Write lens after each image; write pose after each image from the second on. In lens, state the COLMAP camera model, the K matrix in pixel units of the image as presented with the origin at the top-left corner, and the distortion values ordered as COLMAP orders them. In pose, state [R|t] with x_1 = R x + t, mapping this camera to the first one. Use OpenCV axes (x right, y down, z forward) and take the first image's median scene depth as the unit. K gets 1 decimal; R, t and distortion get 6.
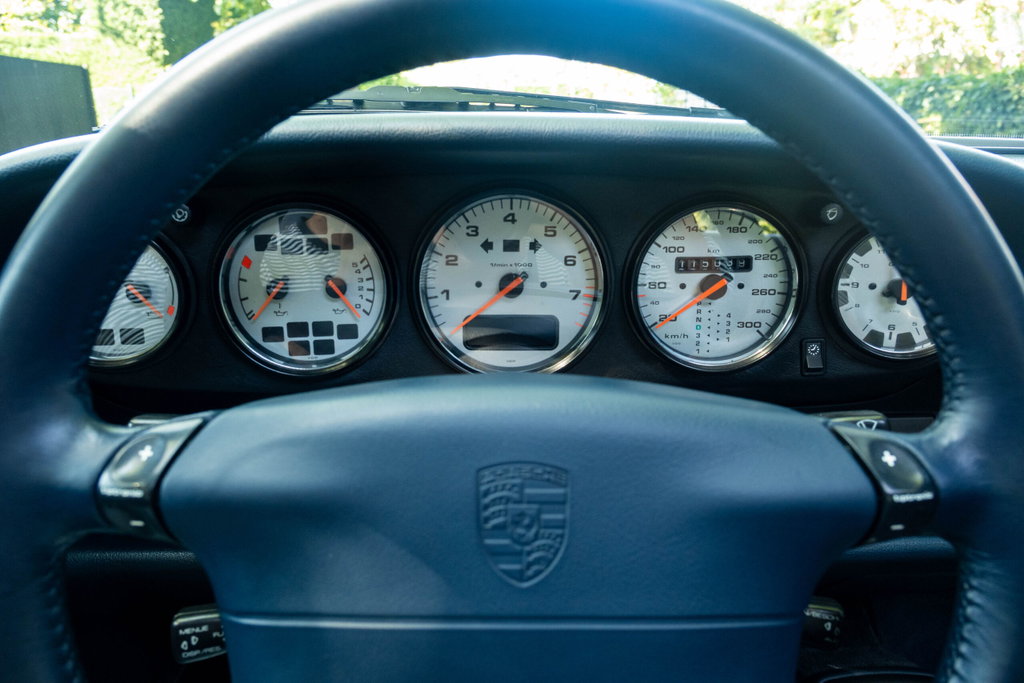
lens RADIAL K [[697.8, 0, 512.0], [0, 697.8, 341.5], [0, 0, 1]] dist [-0.004461, 0.002722]
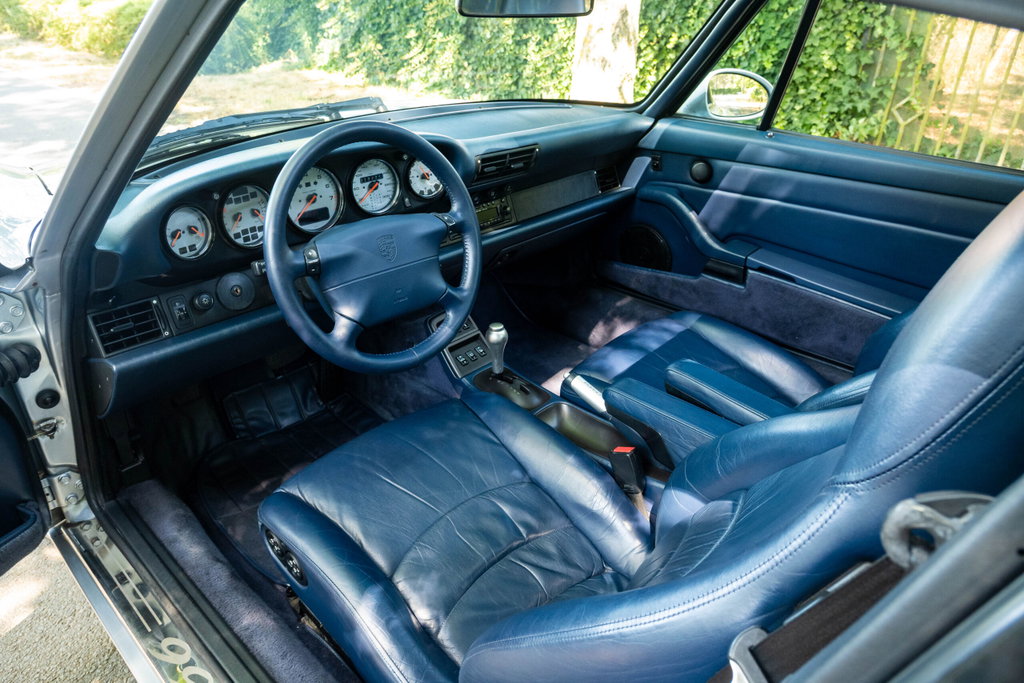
lens RADIAL K [[697.8, 0, 512.0], [0, 697.8, 341.5], [0, 0, 1]] dist [-0.004461, 0.002722]
pose [[0.693229, -0.325334, 0.643111, -1.412717], [0.230406, 0.945532, 0.229960, 0.000206], [-0.682896, -0.011238, 0.730429, -1.556805]]
